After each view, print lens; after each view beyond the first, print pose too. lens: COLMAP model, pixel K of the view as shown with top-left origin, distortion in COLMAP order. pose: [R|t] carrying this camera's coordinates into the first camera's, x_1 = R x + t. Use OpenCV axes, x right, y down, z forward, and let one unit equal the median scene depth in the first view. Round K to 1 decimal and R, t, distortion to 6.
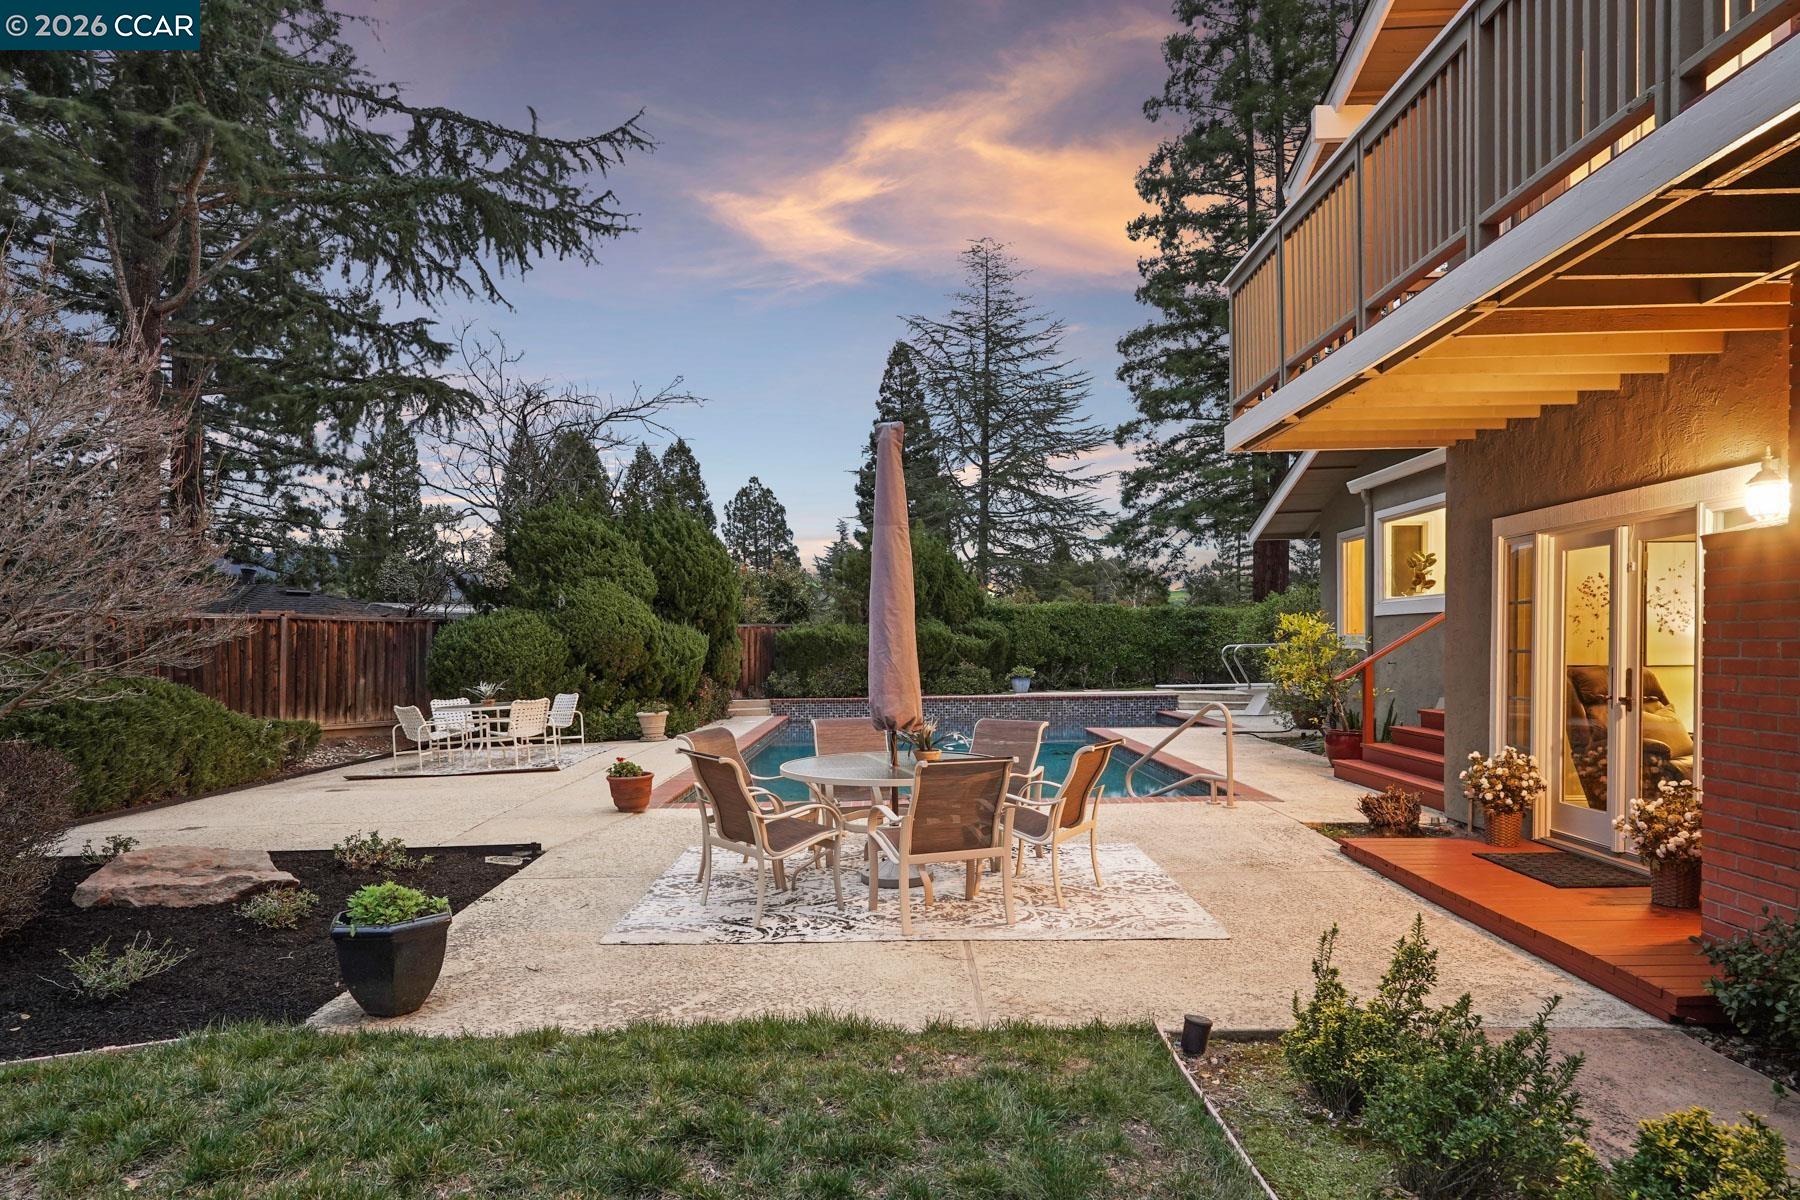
lens RADIAL K [[1142.7, 0, 900.0], [0, 1142.7, 600.0], [0, 0, 1]] dist [0.000166, 0.000085]
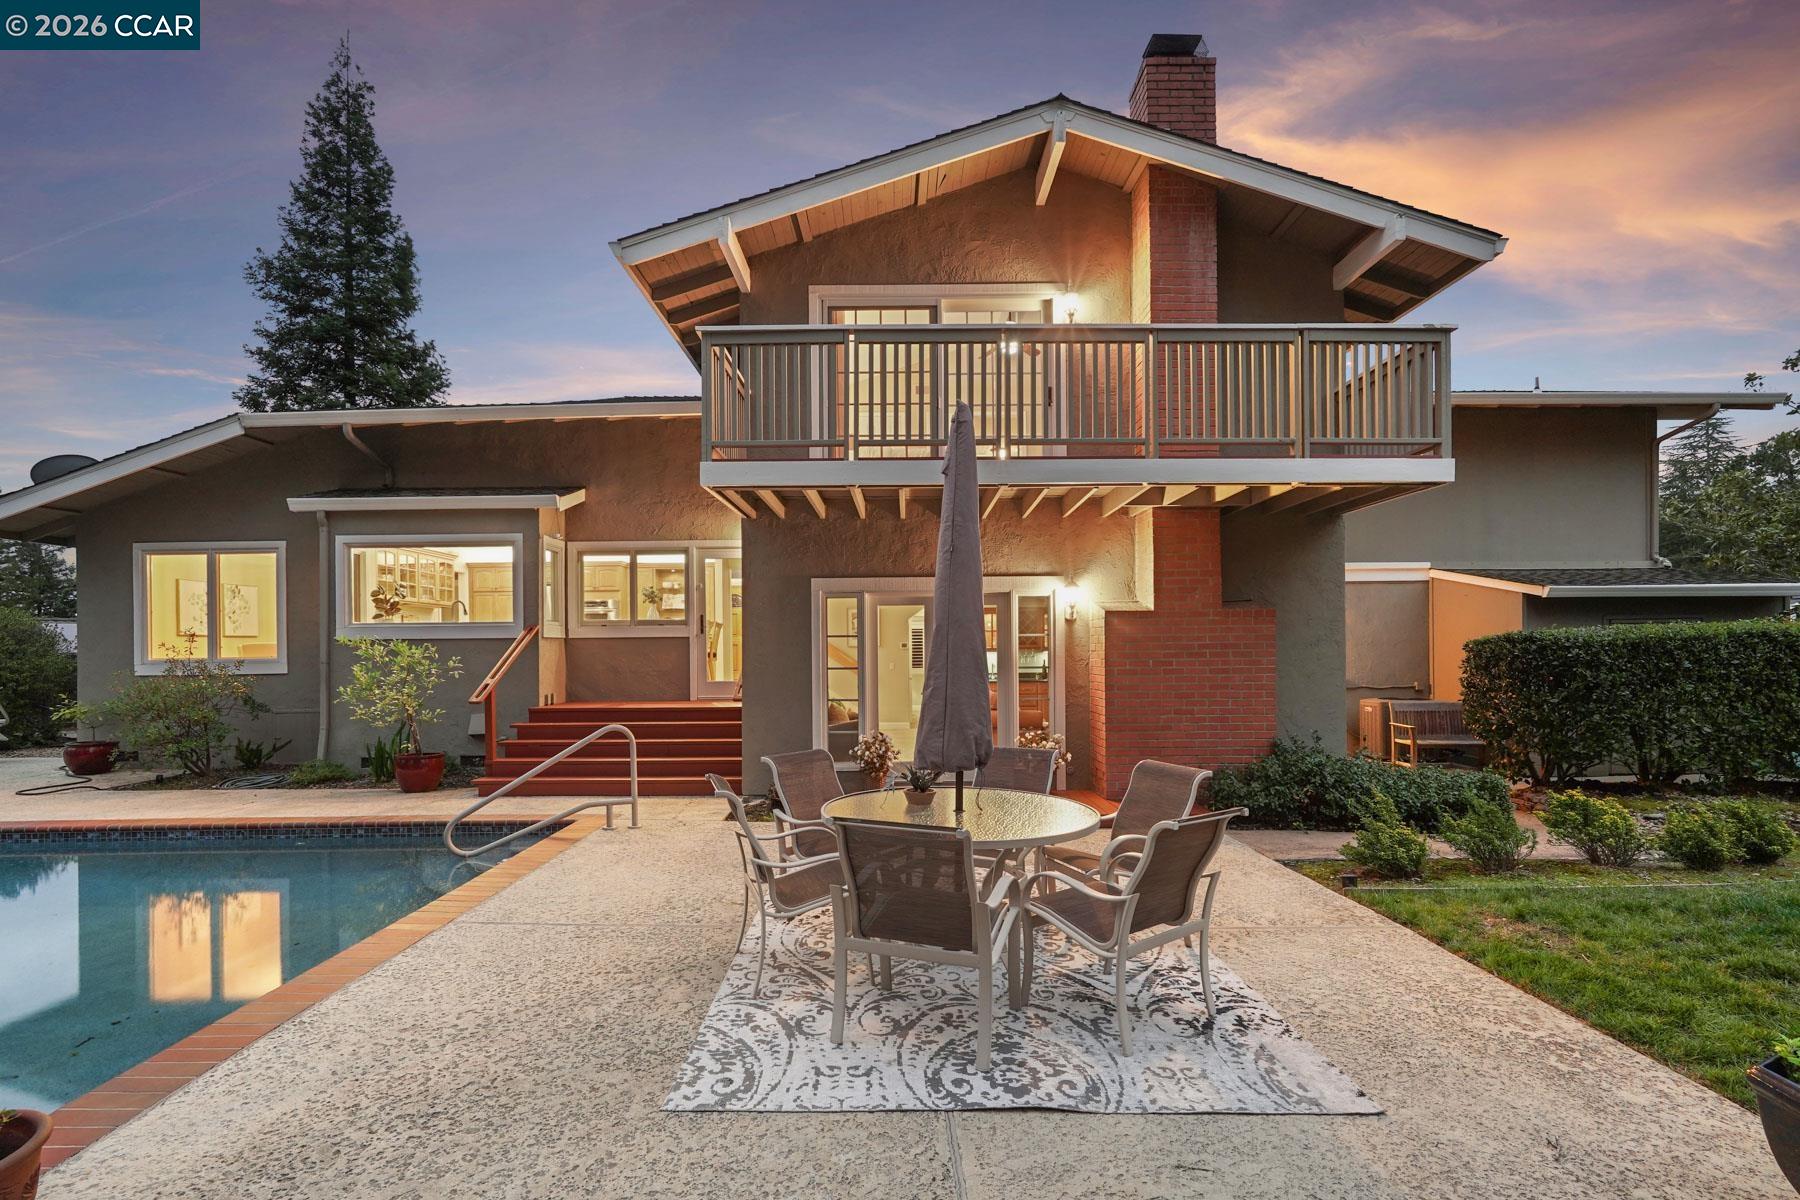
lens RADIAL K [[811.0, 0, 895.1], [0, 811.0, 649.9], [0, 0, 1]] dist [-0.003895, -0.000105]
pose [[-0.017036, 0.013550, 0.999763, -0.690040], [-0.029086, 0.999478, -0.014042, 0.042083], [-0.999432, -0.029319, -0.016633, 1.224897]]
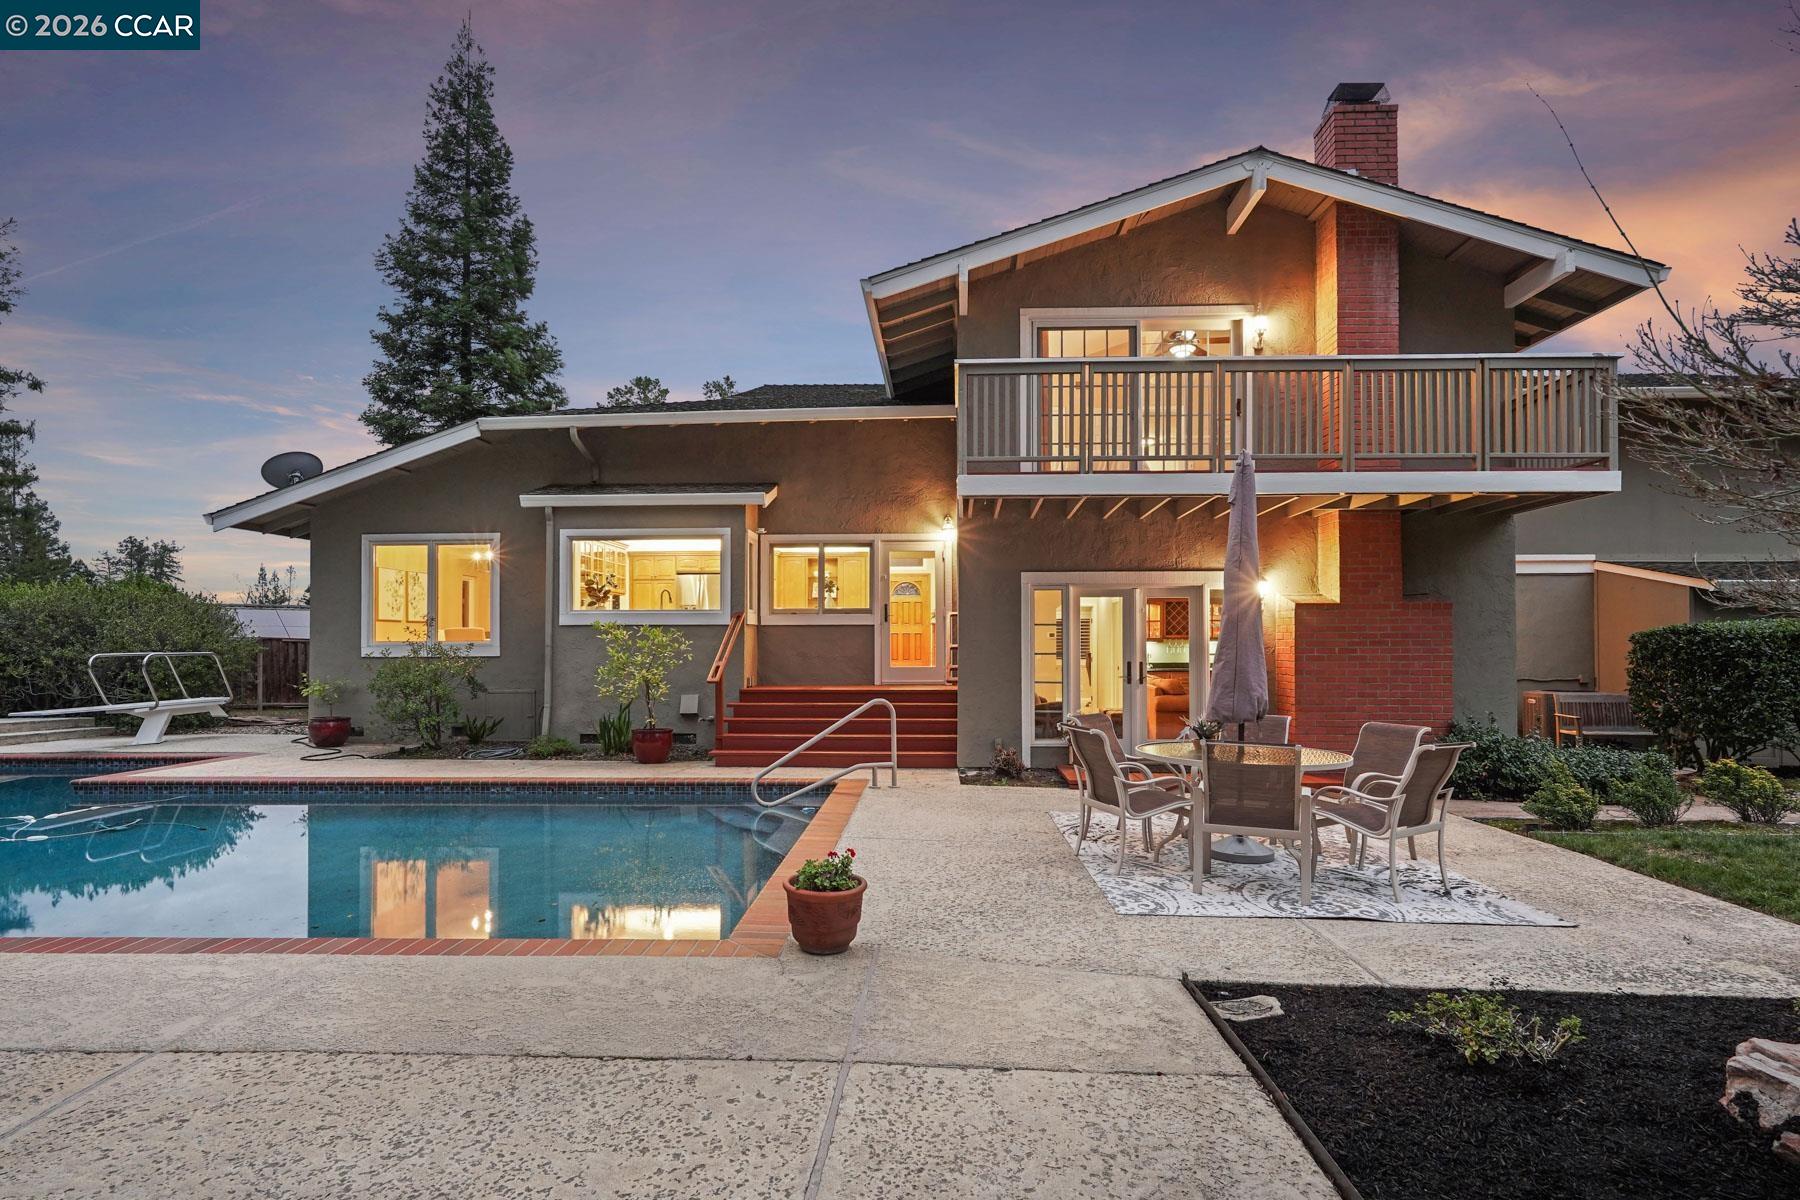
lens RADIAL K [[940.8, 0, 906.4], [0, 940.8, 631.0], [0, 0, 1]] dist [0.000871, 0.000406]
pose [[0.026313, 0.026030, 0.999315, -1.085534], [-0.036955, 0.999003, -0.025048, 0.068412], [-0.998970, -0.036270, 0.027249, 1.510691]]
